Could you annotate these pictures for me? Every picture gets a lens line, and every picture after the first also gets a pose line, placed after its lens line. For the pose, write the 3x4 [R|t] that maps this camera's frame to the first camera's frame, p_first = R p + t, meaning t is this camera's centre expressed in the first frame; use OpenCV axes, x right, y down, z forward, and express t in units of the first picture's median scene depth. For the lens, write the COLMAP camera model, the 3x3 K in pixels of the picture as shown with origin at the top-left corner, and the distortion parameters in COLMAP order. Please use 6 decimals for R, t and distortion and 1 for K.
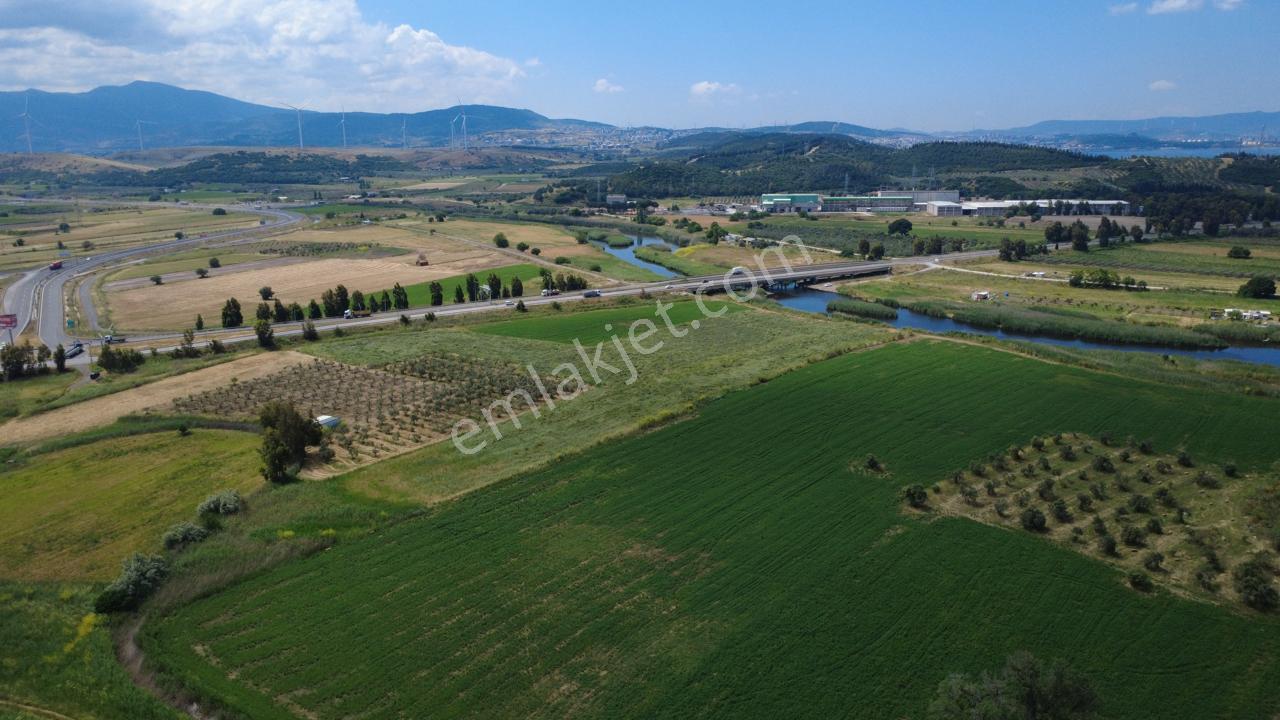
lens RADIAL K [[936.1, 0, 641.4], [0, 936.1, 359.7], [0, 0, 1]] dist [0.003608, -0.004906]
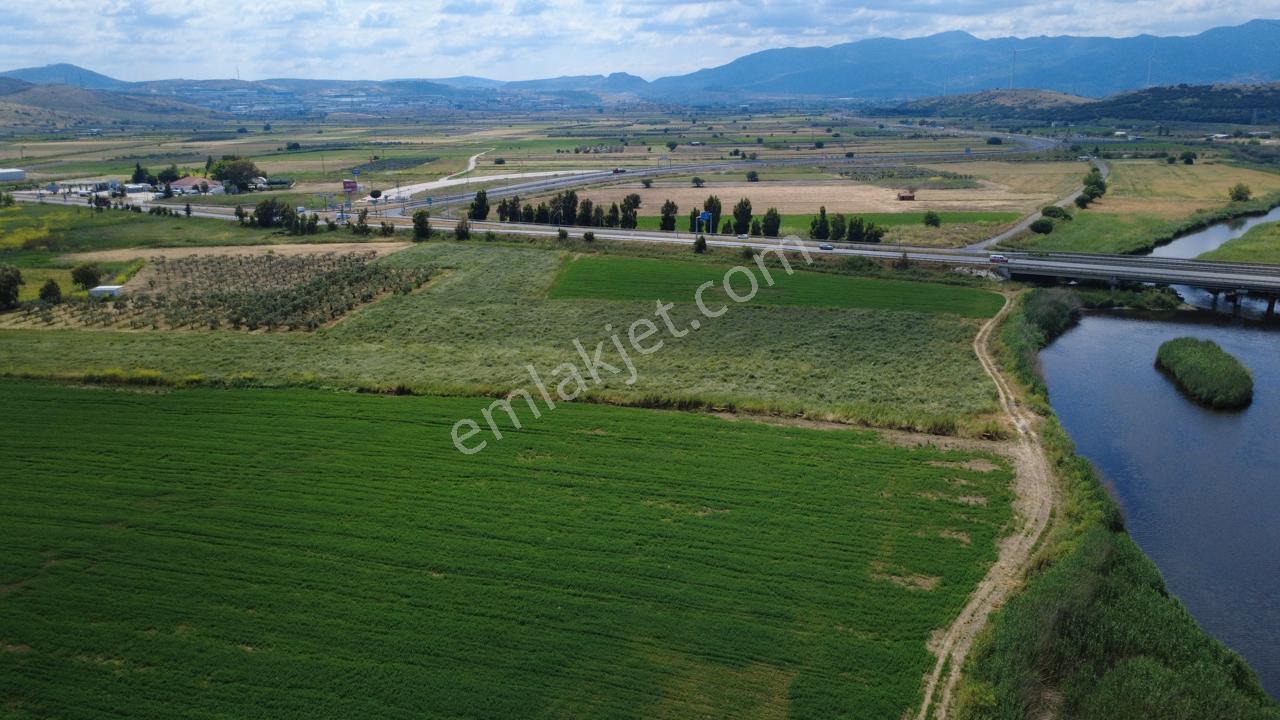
lens RADIAL K [[936.1, 0, 640.5], [0, 936.1, 347.0], [0, 0, 1]] dist [0.003608, -0.004906]
pose [[0.492900, 0.228799, -0.839465, 0.331686], [-0.194750, 0.969339, 0.149847, -0.056532], [0.848011, 0.089626, 0.522345, 0.426025]]
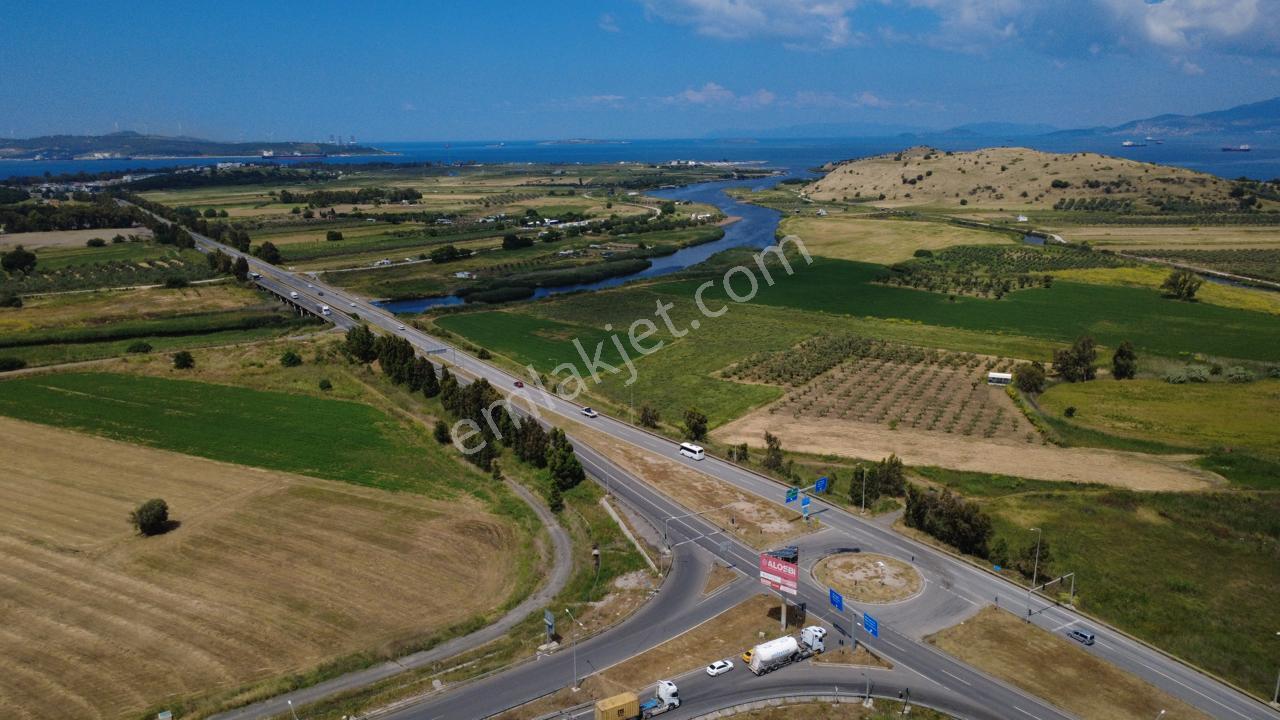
lens RADIAL K [[936.1, 0, 641.1], [0, 936.1, 363.9], [0, 0, 1]] dist [0.003608, -0.004906]
pose [[-0.044433, -0.225816, 0.973156, -0.630459], [0.241400, 0.942824, 0.229800, -0.139808], [-0.969408, 0.245130, 0.012619, 0.620205]]
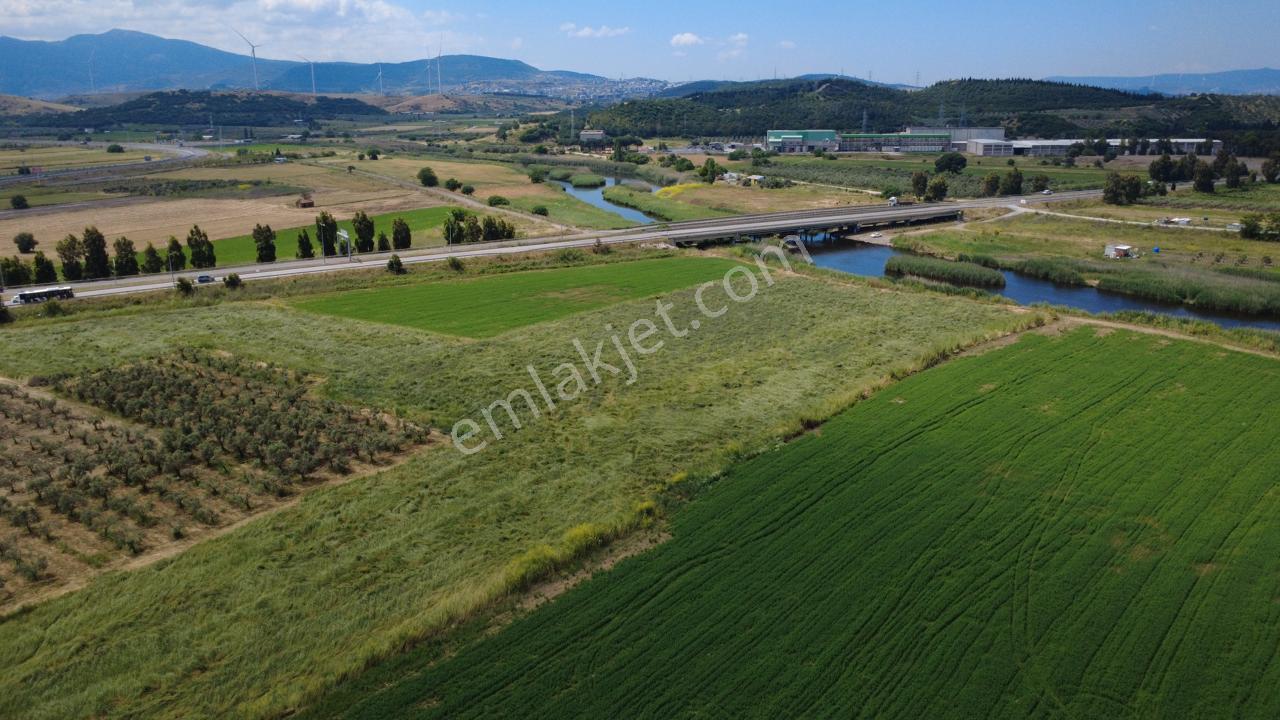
lens RADIAL K [[936.1, 0, 640.6], [0, 936.1, 361.7], [0, 0, 1]] dist [0.003608, -0.004906]
pose [[0.999977, 0.003990, 0.005411, 0.021399], [-0.004232, 0.998955, 0.045513, -0.015553], [-0.005223, -0.045534, 0.998949, 0.271352]]
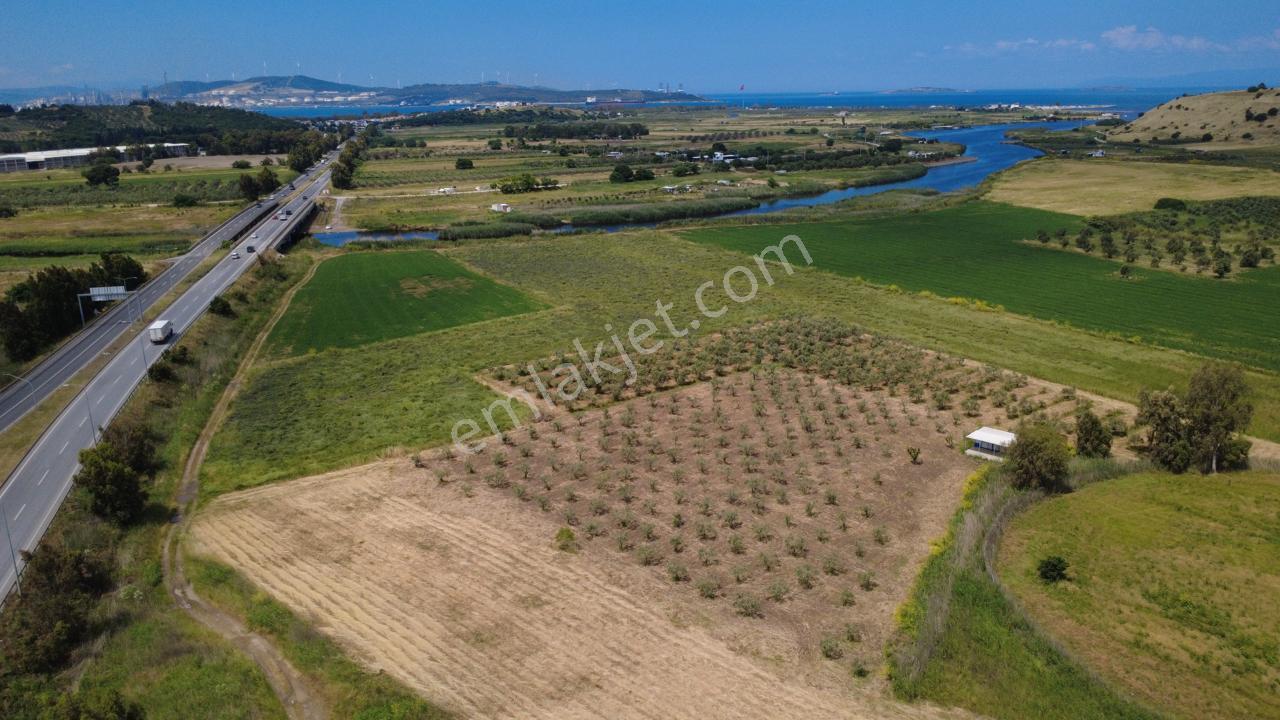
lens RADIAL K [[936.1, 0, 641.4], [0, 936.1, 362.2], [0, 0, 1]] dist [0.003608, -0.004906]
pose [[0.307969, -0.257770, 0.915811, -0.381529], [0.230182, 0.954186, 0.191166, -0.052596], [-0.923131, 0.151930, 0.353194, 0.437503]]
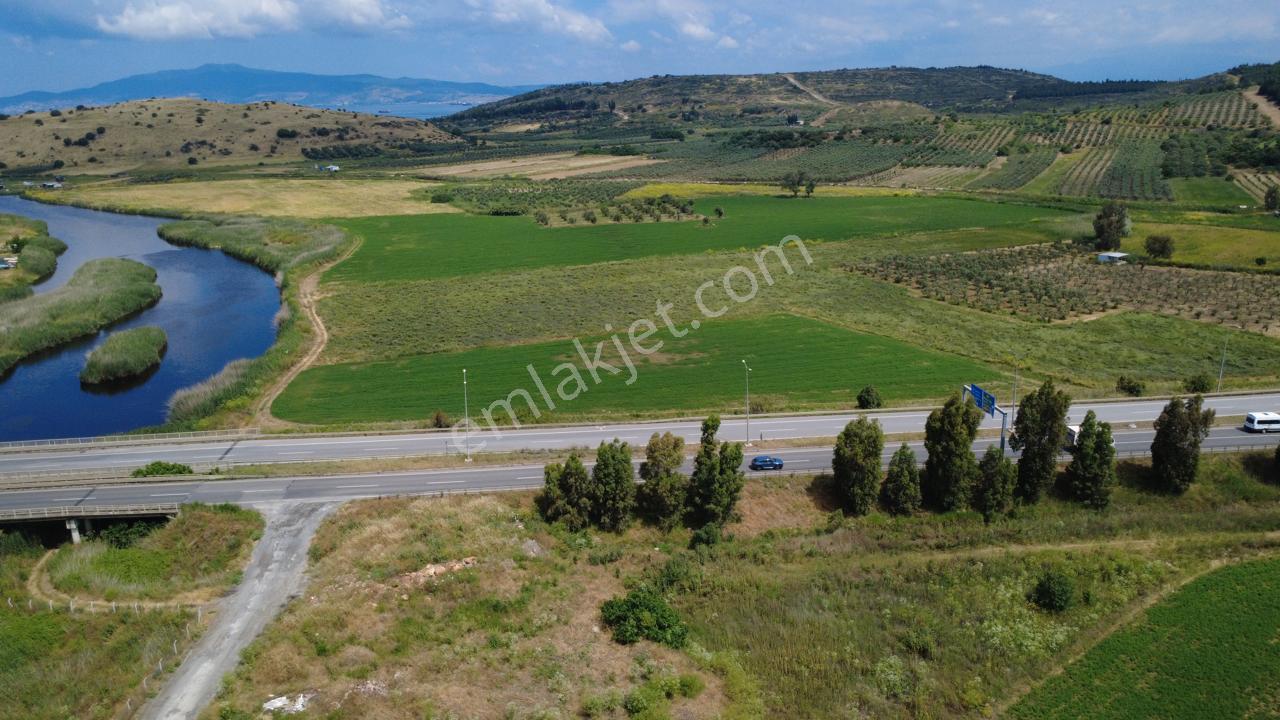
lens RADIAL K [[936.1, 0, 640.1], [0, 936.1, 365.3], [0, 0, 1]] dist [0.003608, -0.004906]
pose [[-0.899352, -0.090758, 0.427703, -0.142079], [0.132091, 0.876110, 0.463663, -0.169677], [-0.416796, 0.473492, -0.775942, 0.923978]]
